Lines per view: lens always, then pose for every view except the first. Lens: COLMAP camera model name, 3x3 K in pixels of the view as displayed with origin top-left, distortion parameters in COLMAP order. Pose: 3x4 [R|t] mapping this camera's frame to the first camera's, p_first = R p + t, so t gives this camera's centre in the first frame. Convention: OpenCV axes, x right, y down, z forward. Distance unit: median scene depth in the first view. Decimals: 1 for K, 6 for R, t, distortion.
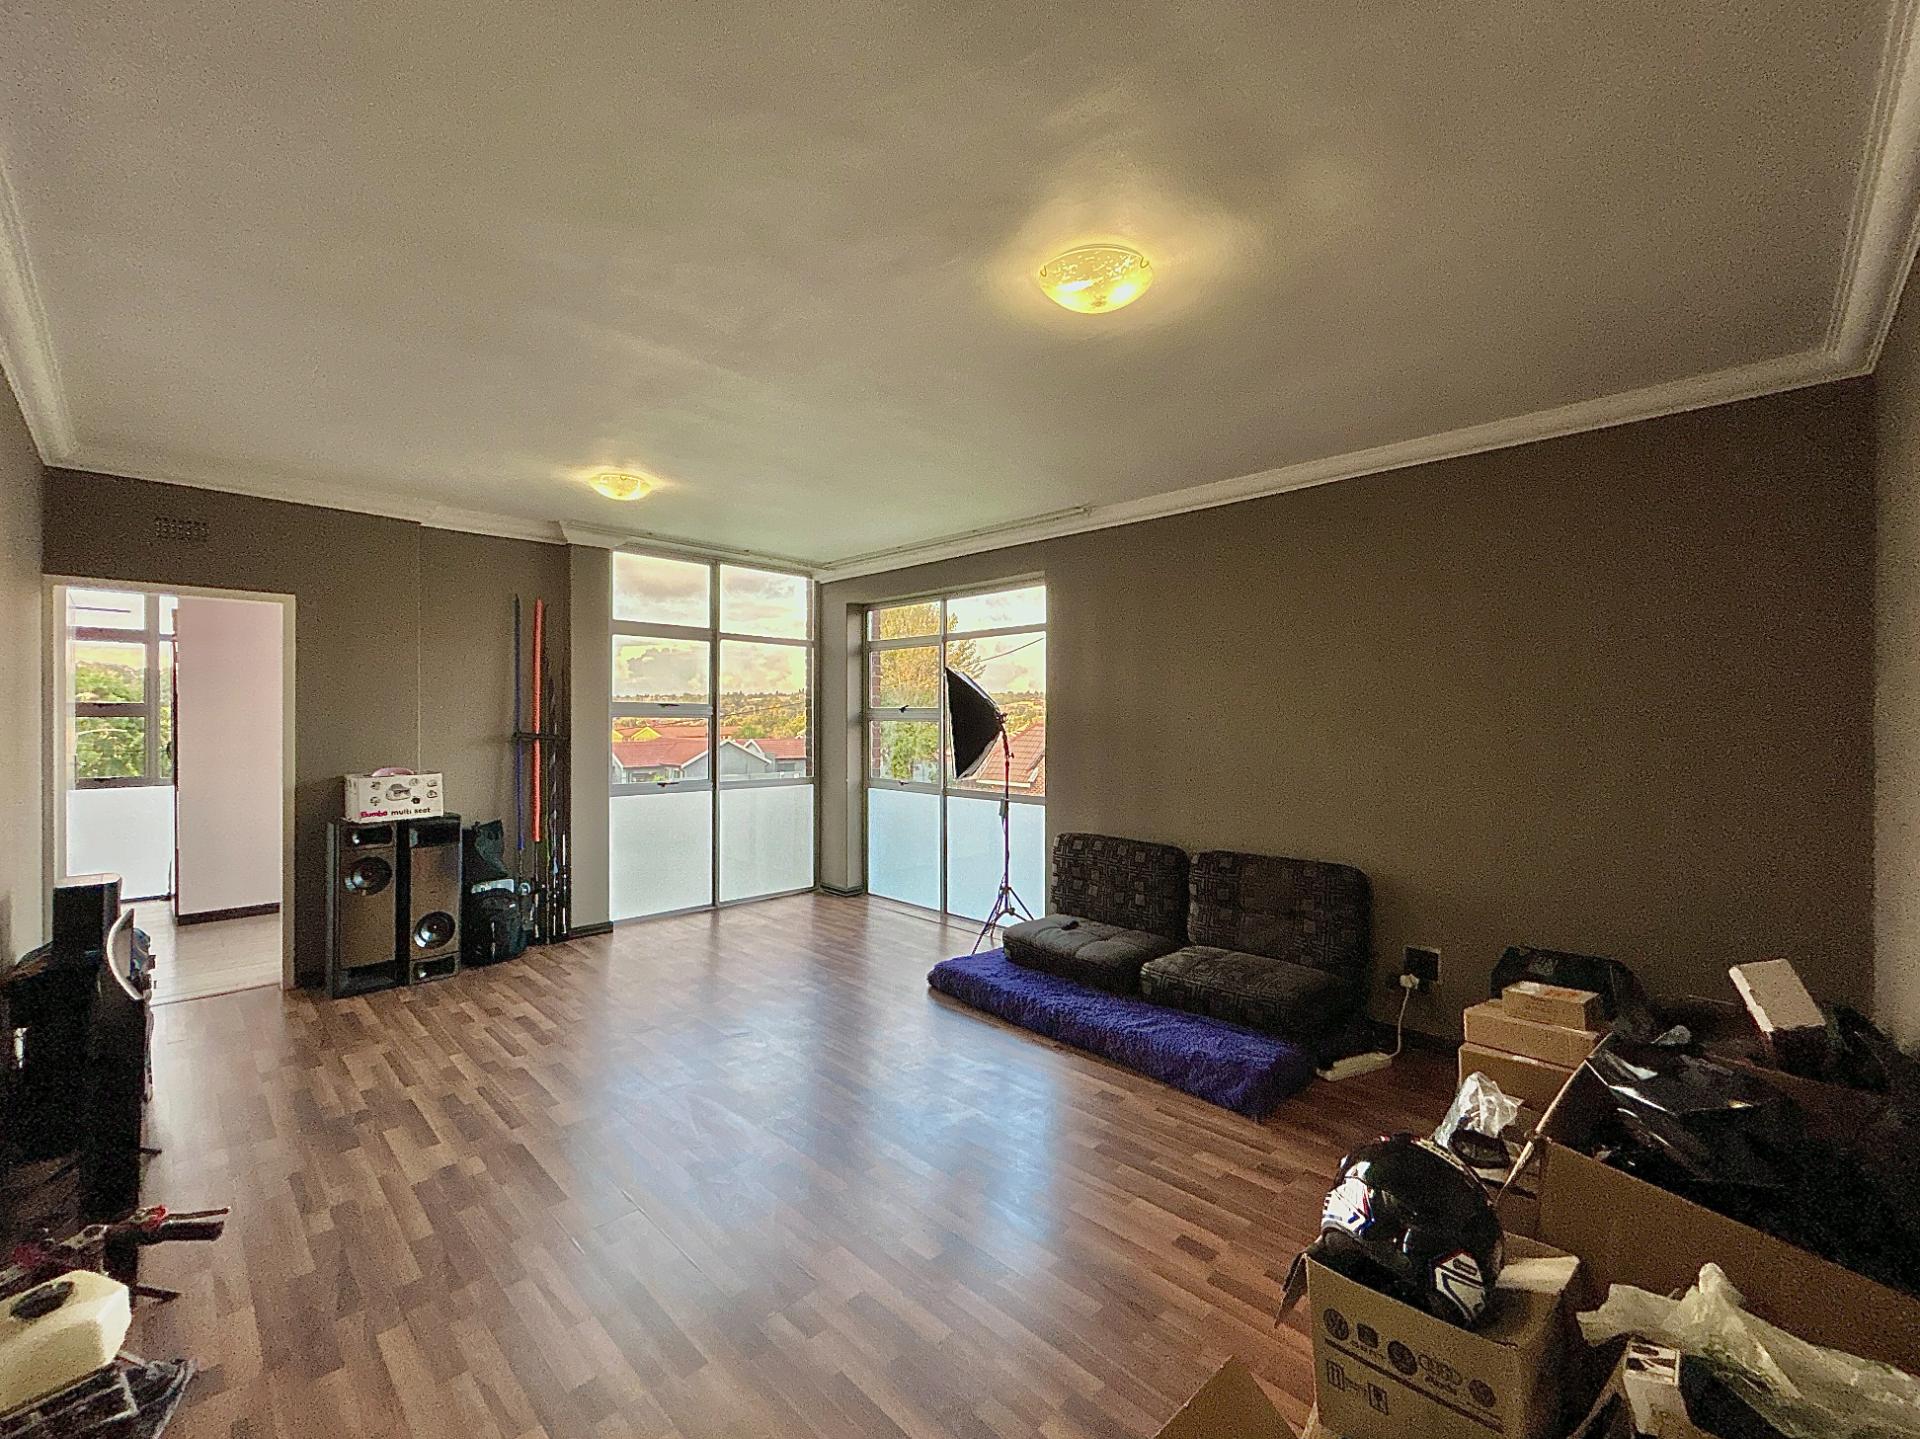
lens RADIAL K [[769.8, 0, 964.3], [0, 769.8, 714.6], [0, 0, 1]] dist [0.002653, 0.000423]
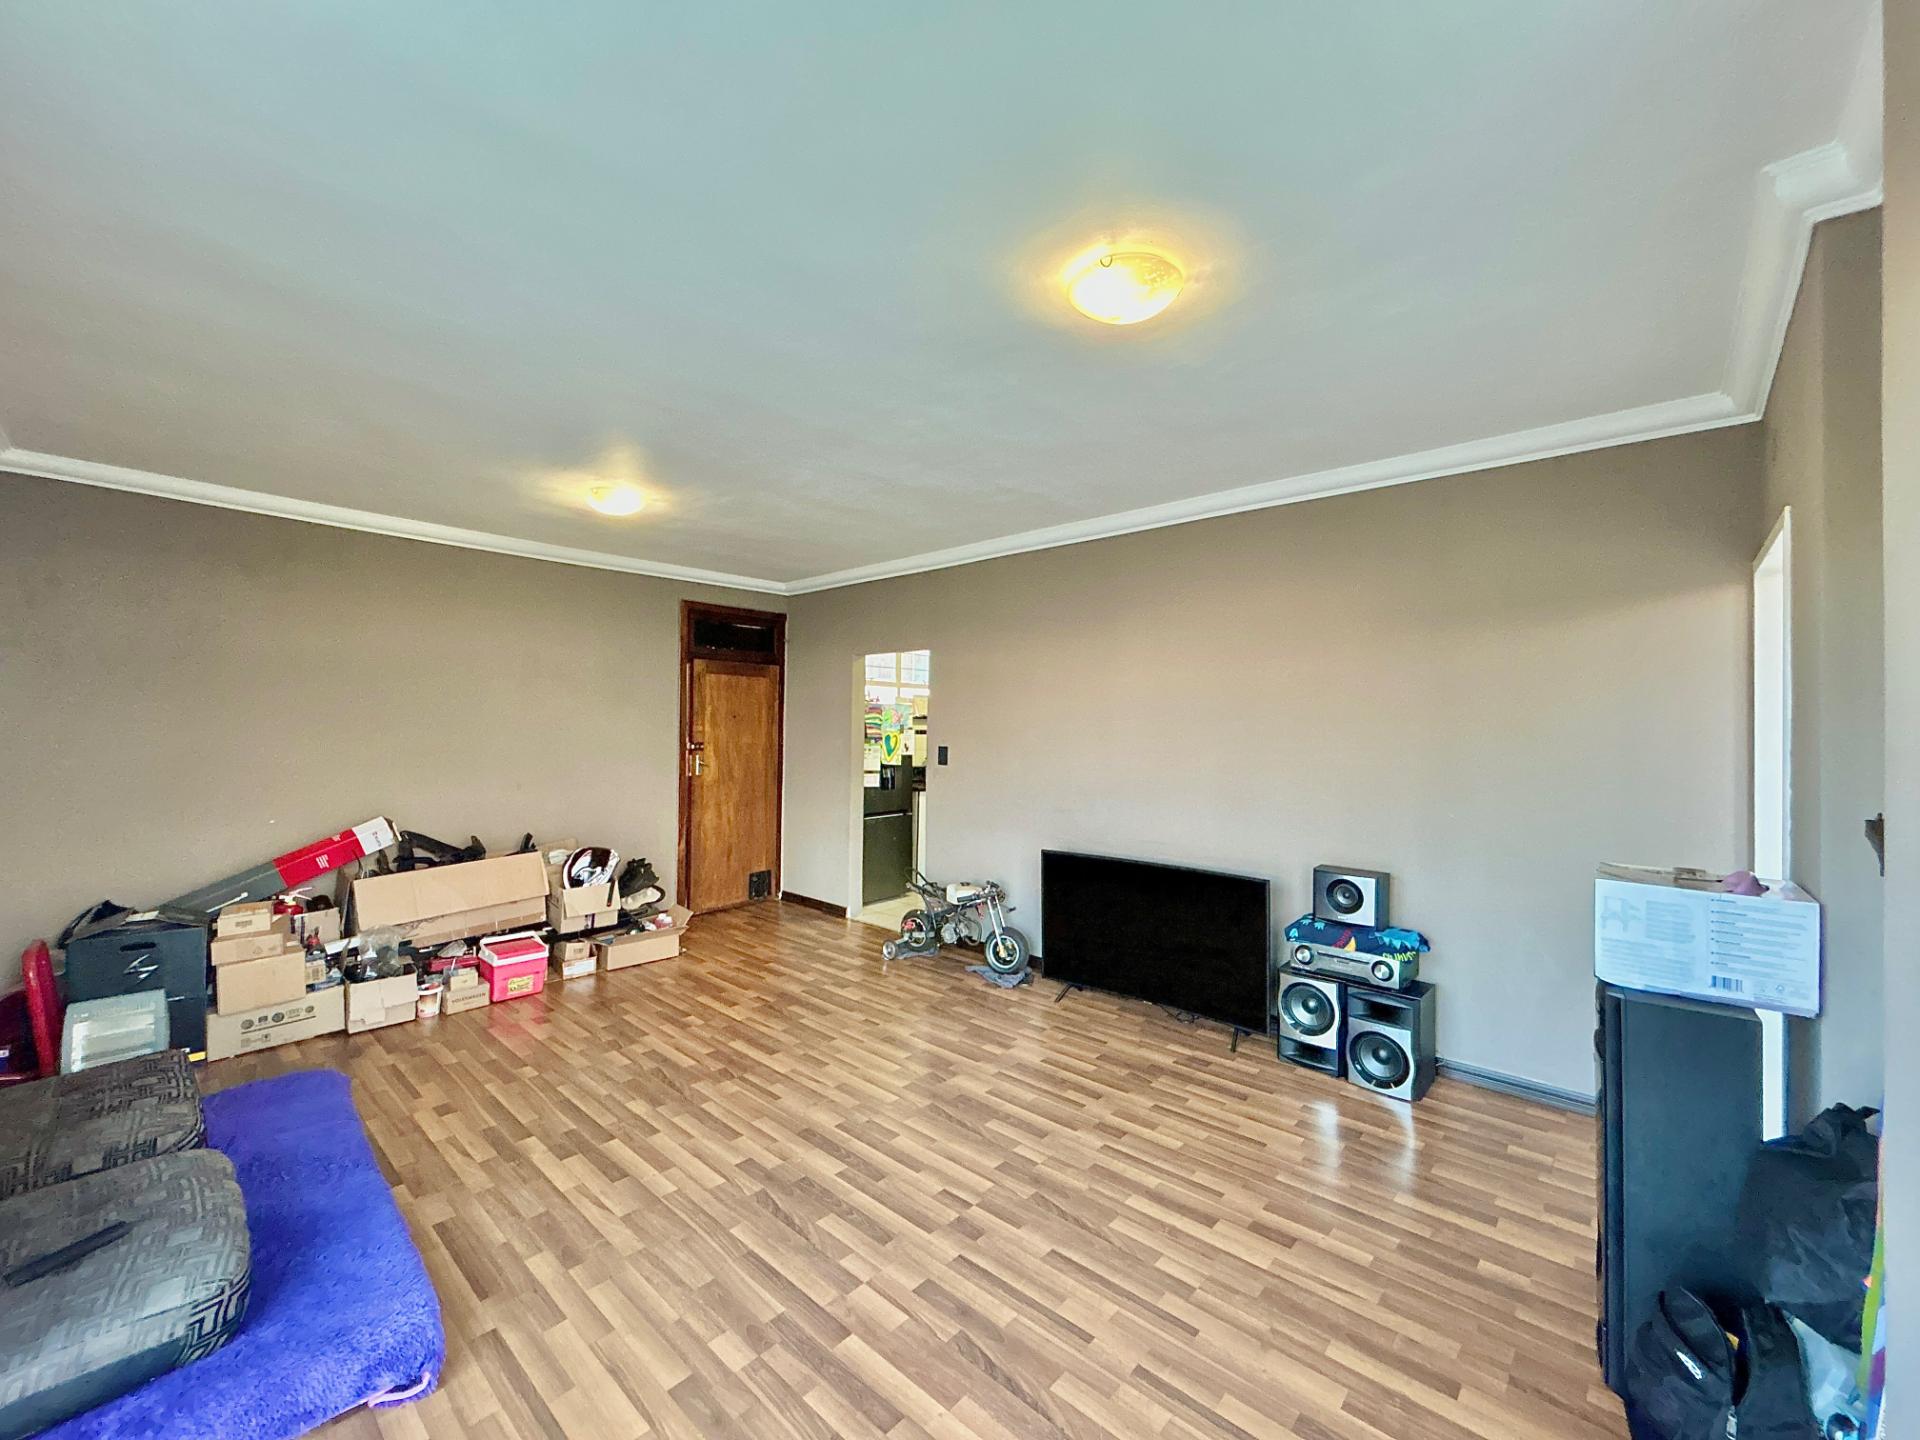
lens RADIAL K [[769.8, 0, 959.5], [0, 769.8, 717.2], [0, 0, 1]] dist [0.002653, 0.000423]
pose [[-0.999011, -0.008223, -0.043704, -0.358402], [-0.008241, 0.999966, 0.000222, -0.022522], [0.043701, 0.000582, -0.999045, 1.723121]]
